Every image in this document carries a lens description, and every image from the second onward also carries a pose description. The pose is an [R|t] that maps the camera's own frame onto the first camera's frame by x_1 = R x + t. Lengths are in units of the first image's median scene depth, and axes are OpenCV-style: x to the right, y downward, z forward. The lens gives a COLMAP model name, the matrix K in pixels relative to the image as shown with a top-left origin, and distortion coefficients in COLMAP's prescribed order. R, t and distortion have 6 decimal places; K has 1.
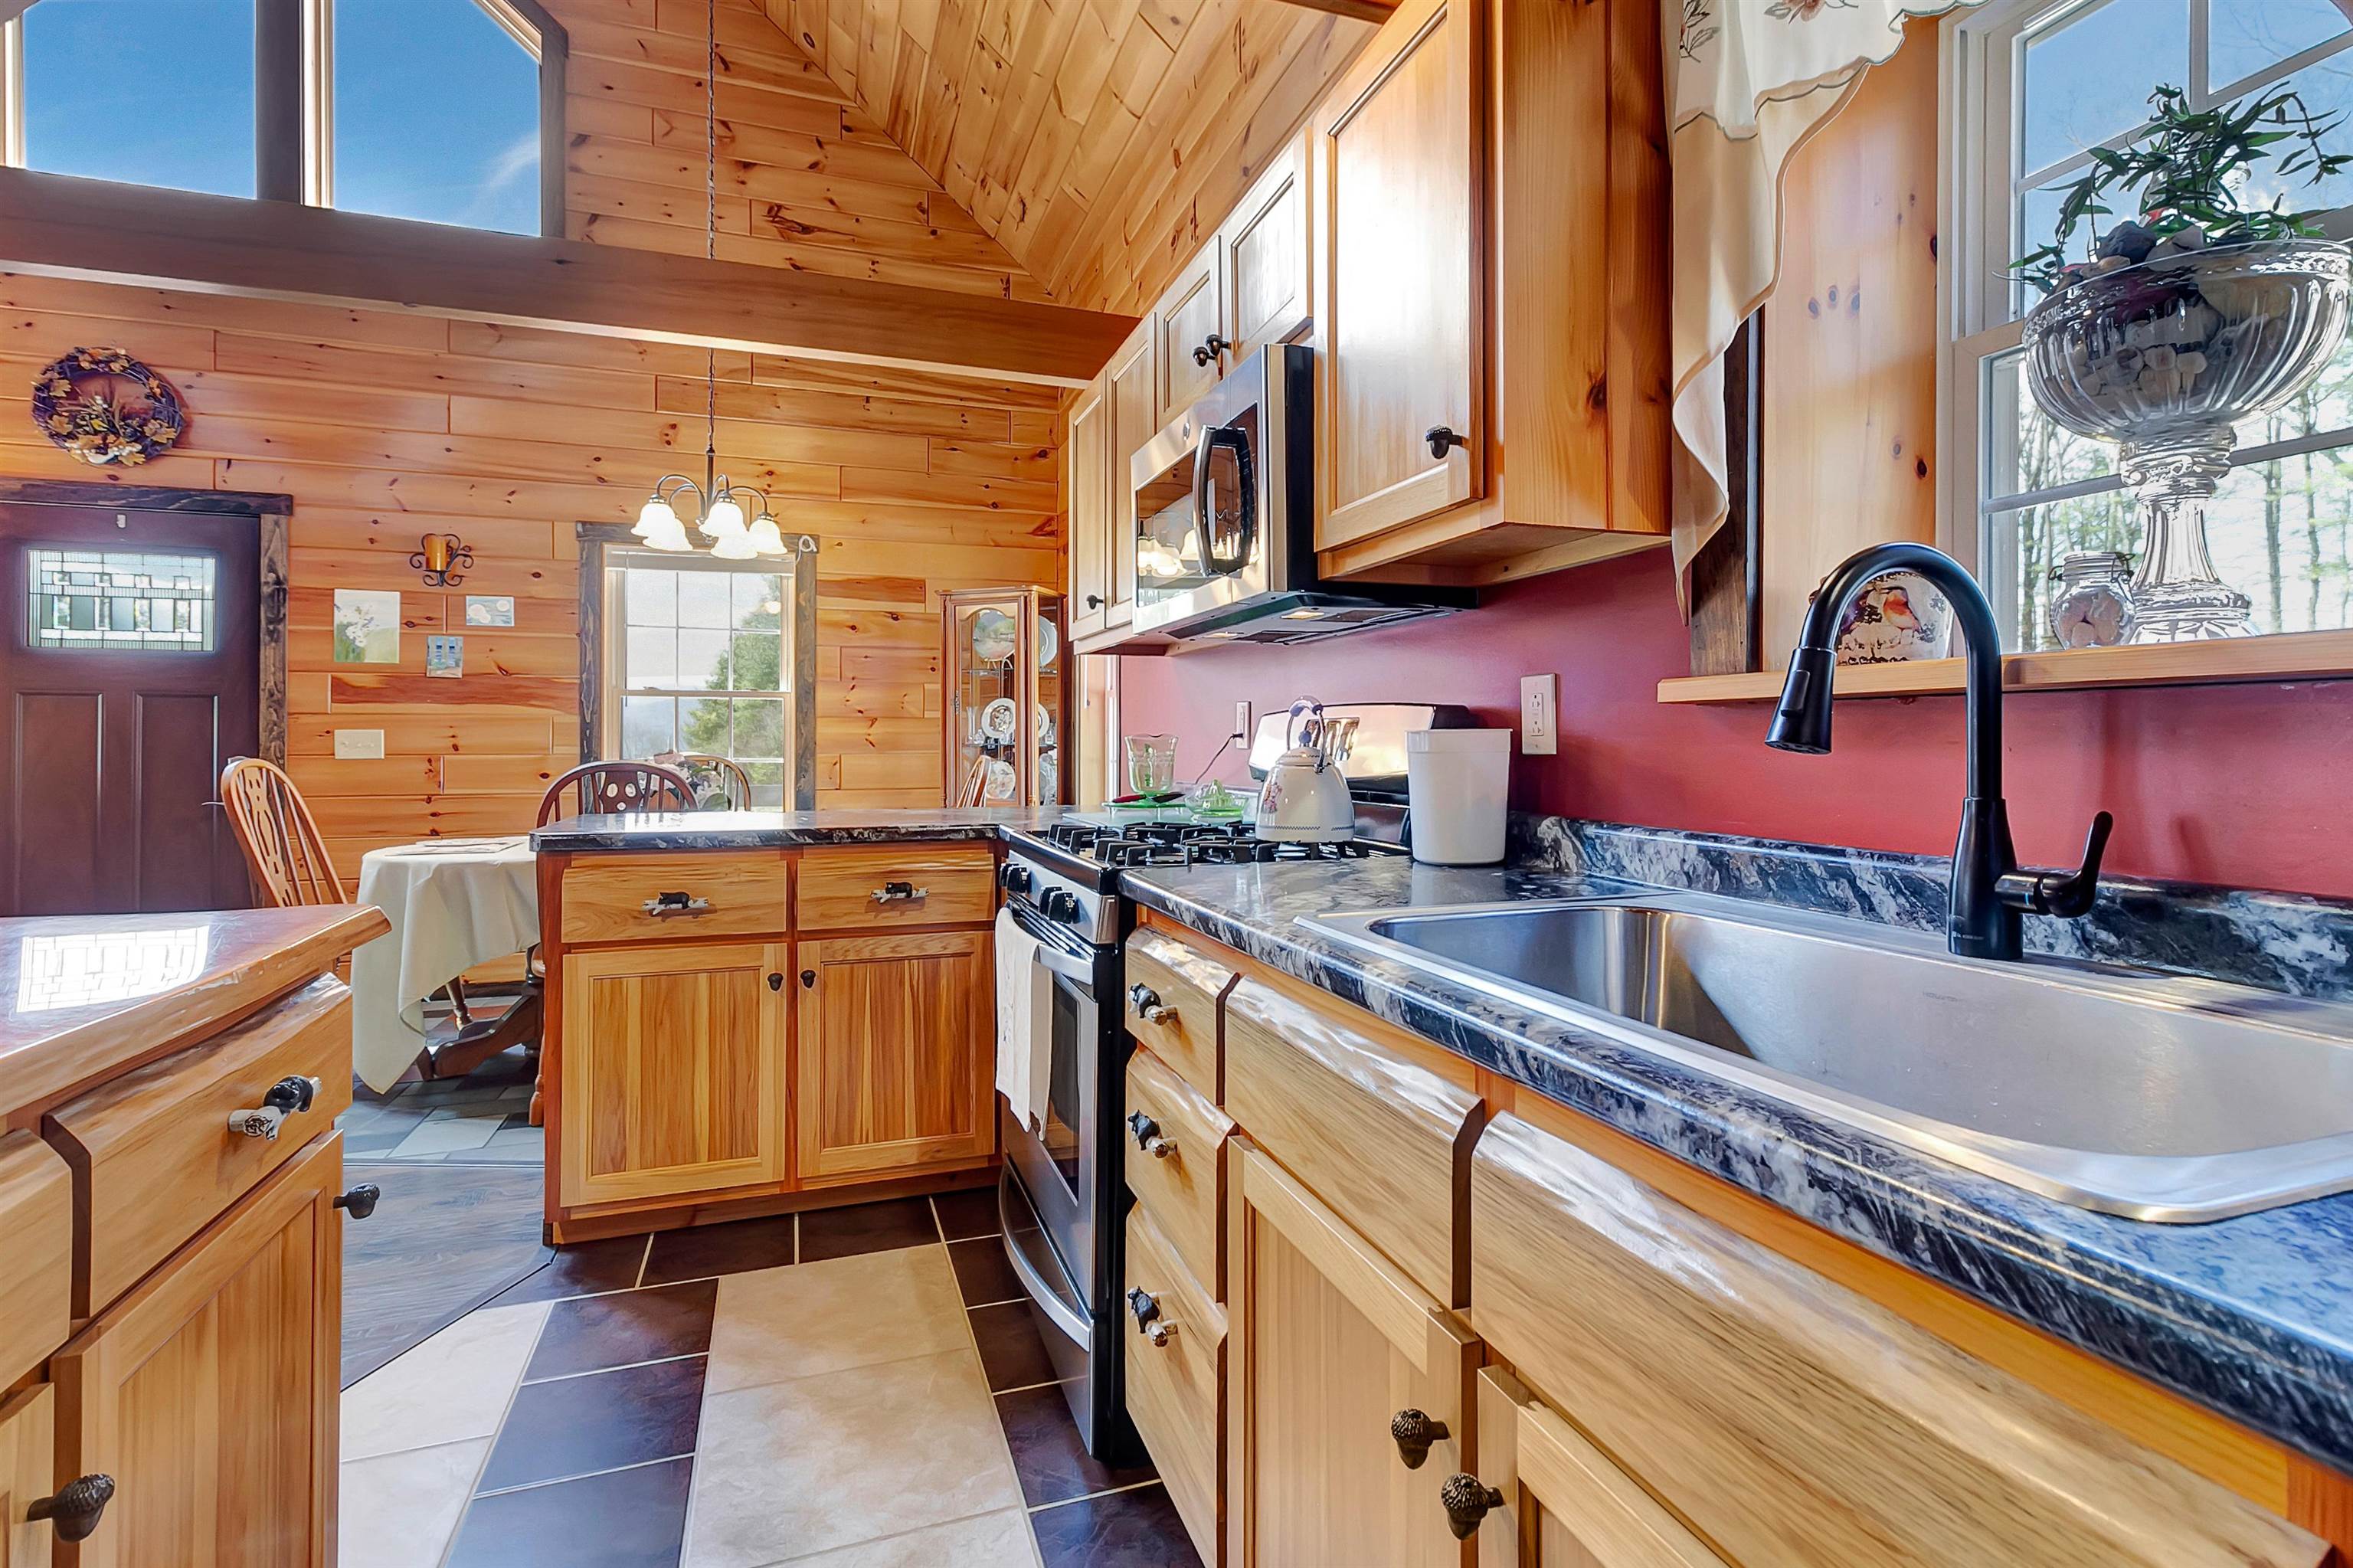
lens RADIAL K [[1124.9, 0, 1189.9], [0, 1124.9, 739.7], [0, 0, 1]] dist [0.007730, -0.000647]
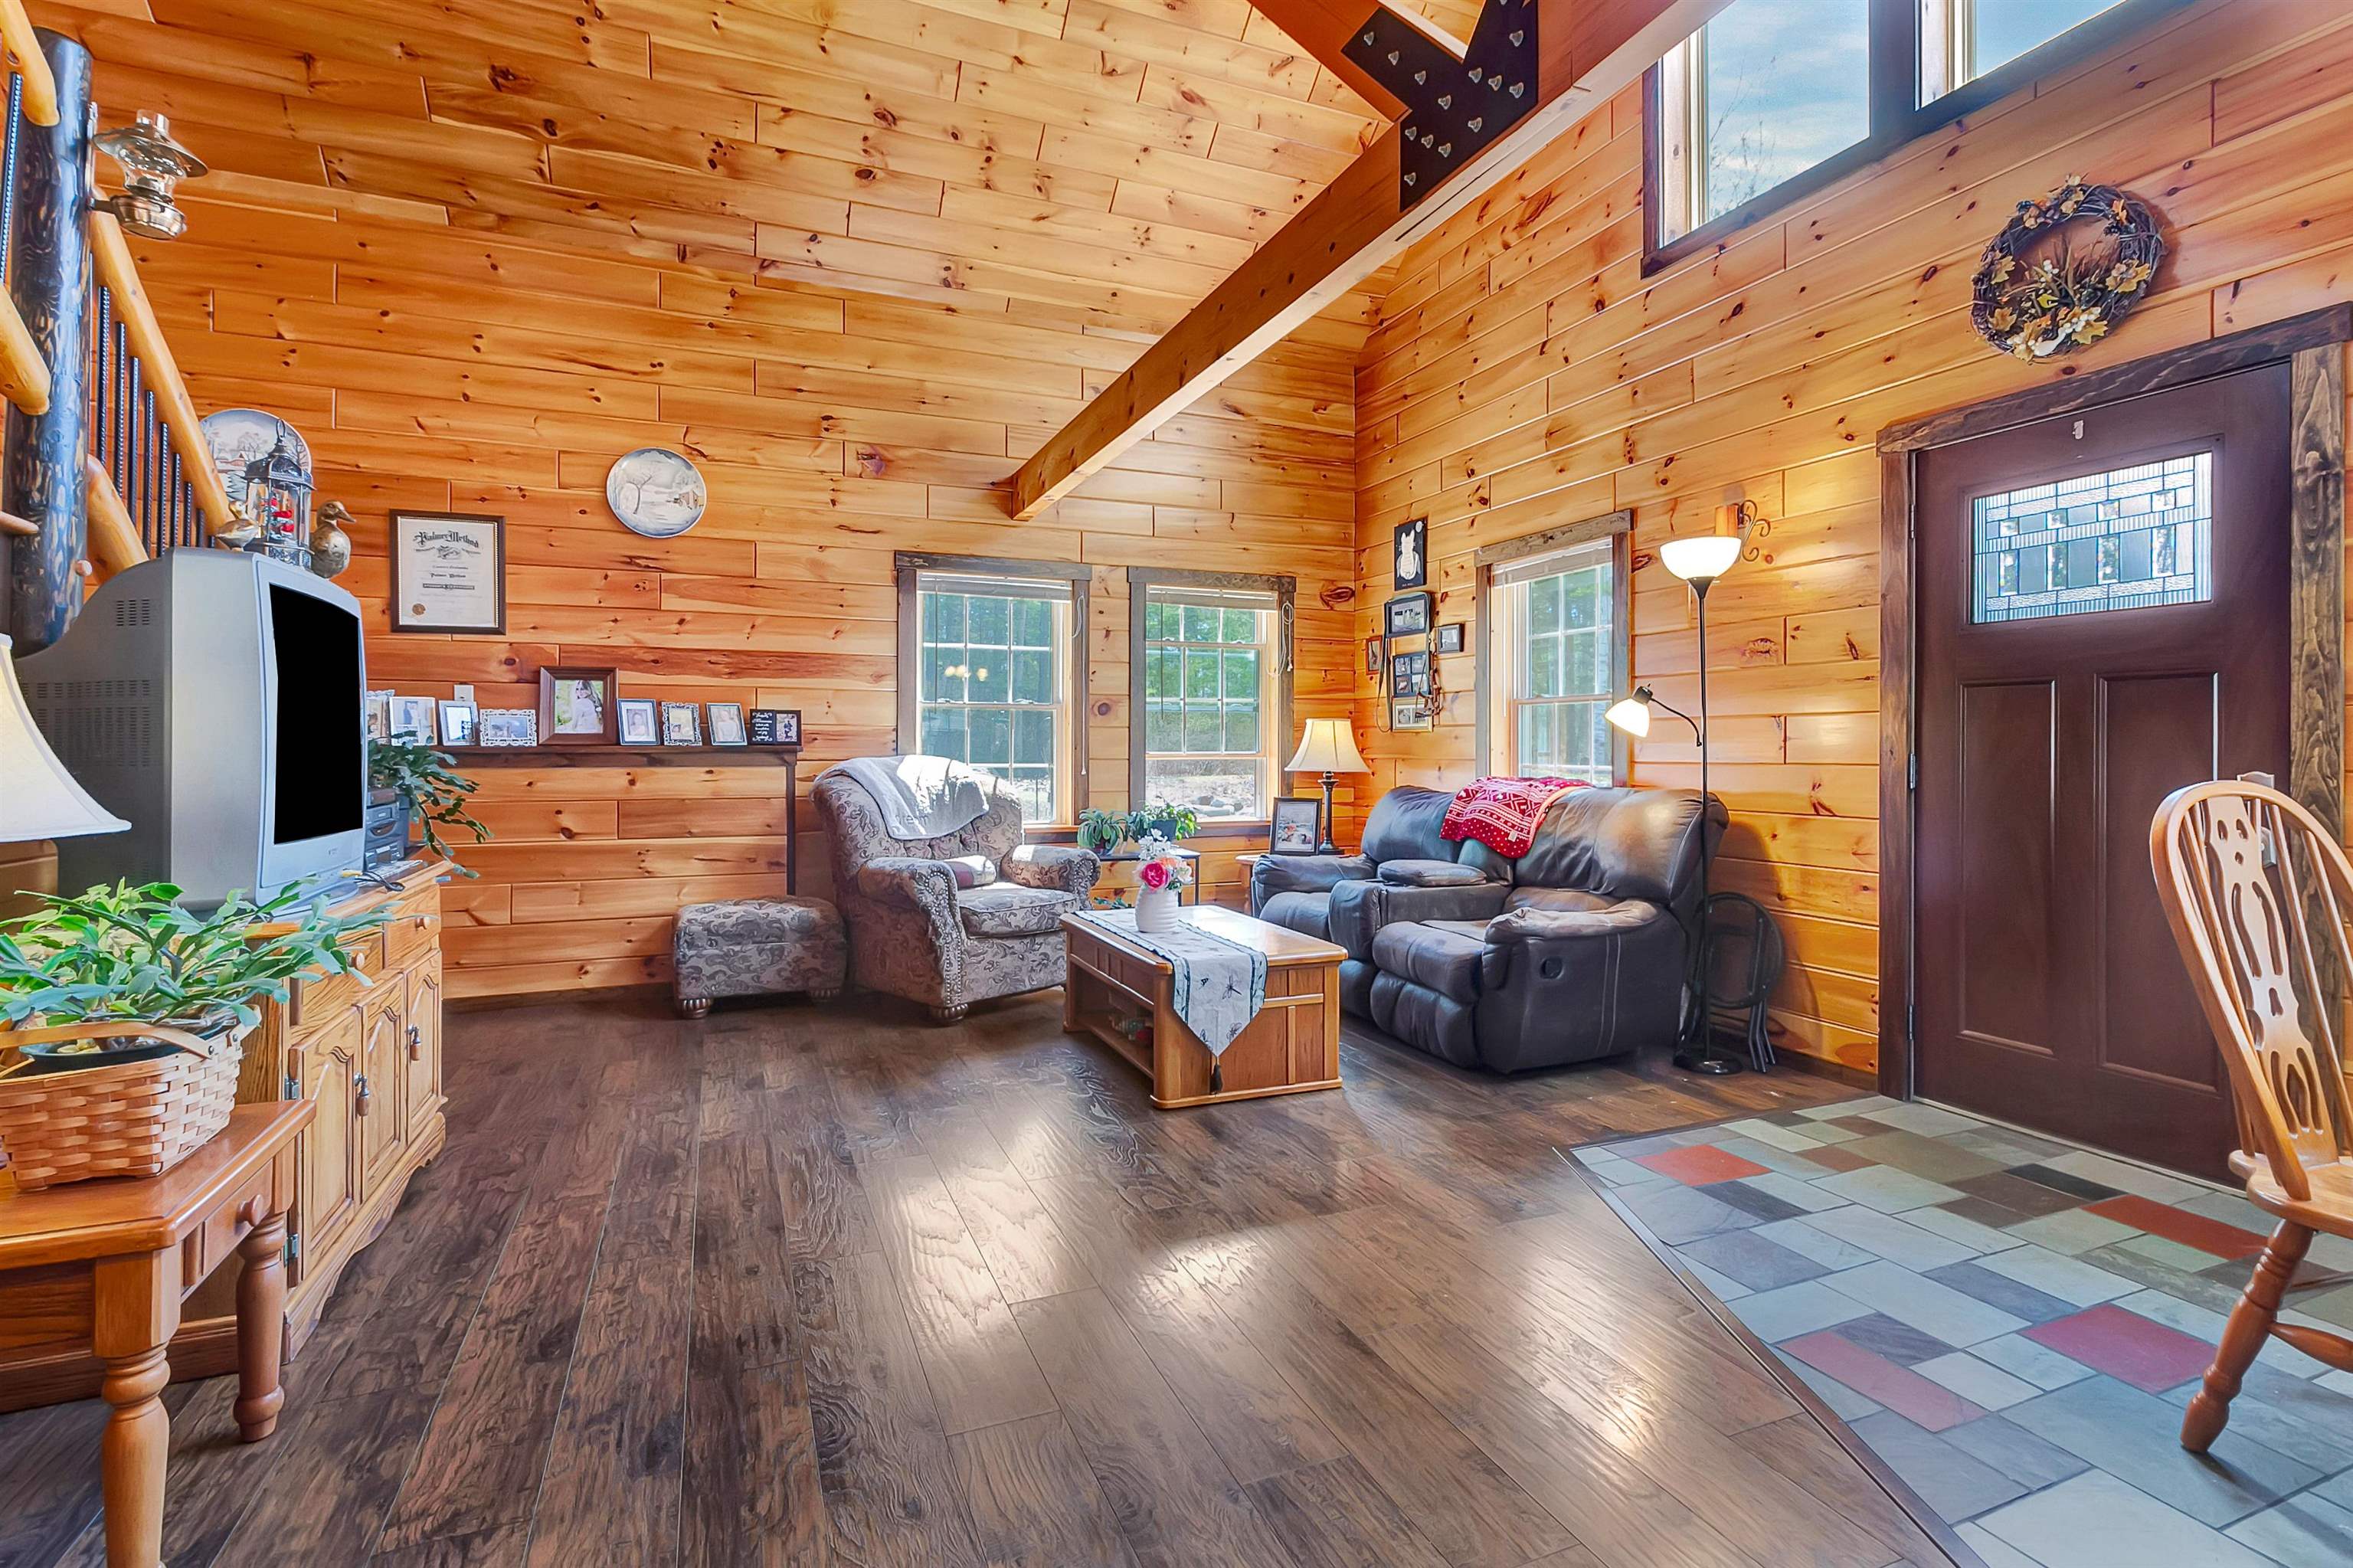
lens RADIAL K [[1114.2, 0, 1194.2], [0, 1114.2, 738.6], [0, 0, 1]] dist [0.001613, 0.000541]
pose [[0.072540, -0.006300, -0.997346, -0.306208], [0.001477, 0.999980, -0.006209, -0.000224], [0.997364, -0.001023, 0.072548, 0.415088]]
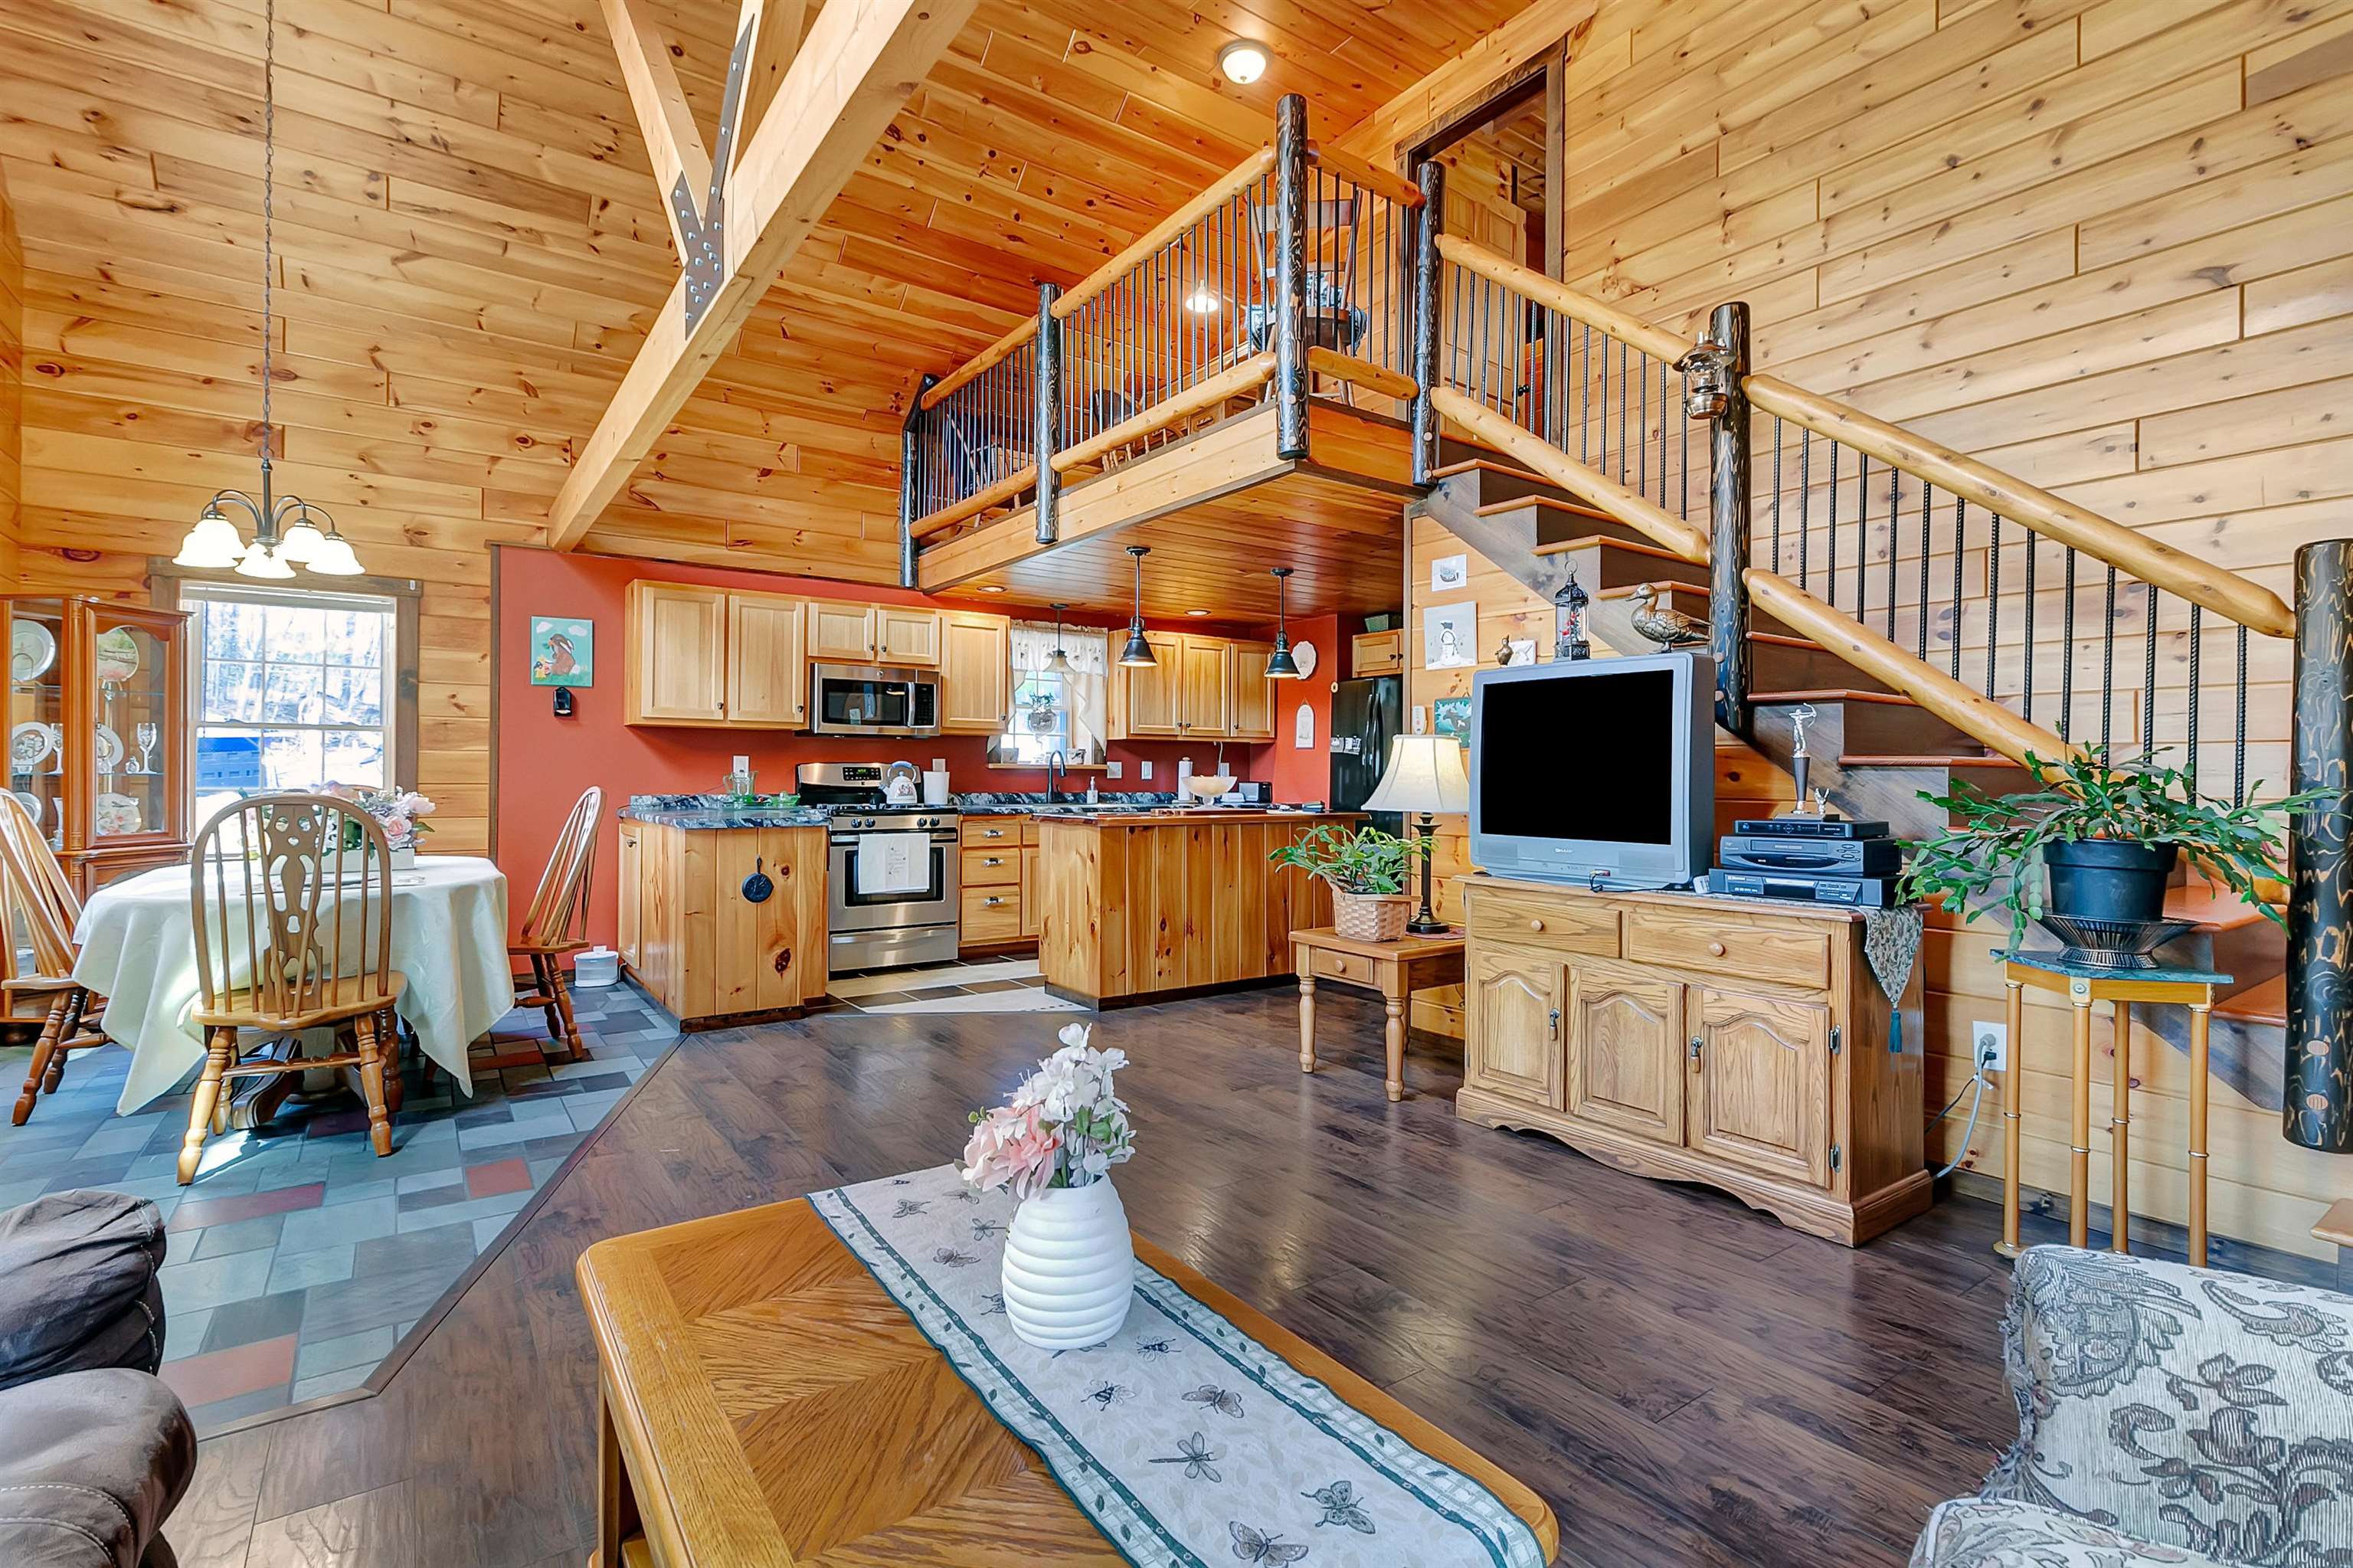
lens RADIAL K [[1094.8, 0, 1184.0], [0, 1094.8, 770.1], [0, 0, 1]] dist [0.002996, -0.000111]
pose [[-0.284149, 0.004307, 0.958770, -1.506120], [-0.006714, 0.999956, -0.006481, 0.001327], [-0.958757, -0.008279, -0.284108, 0.505537]]
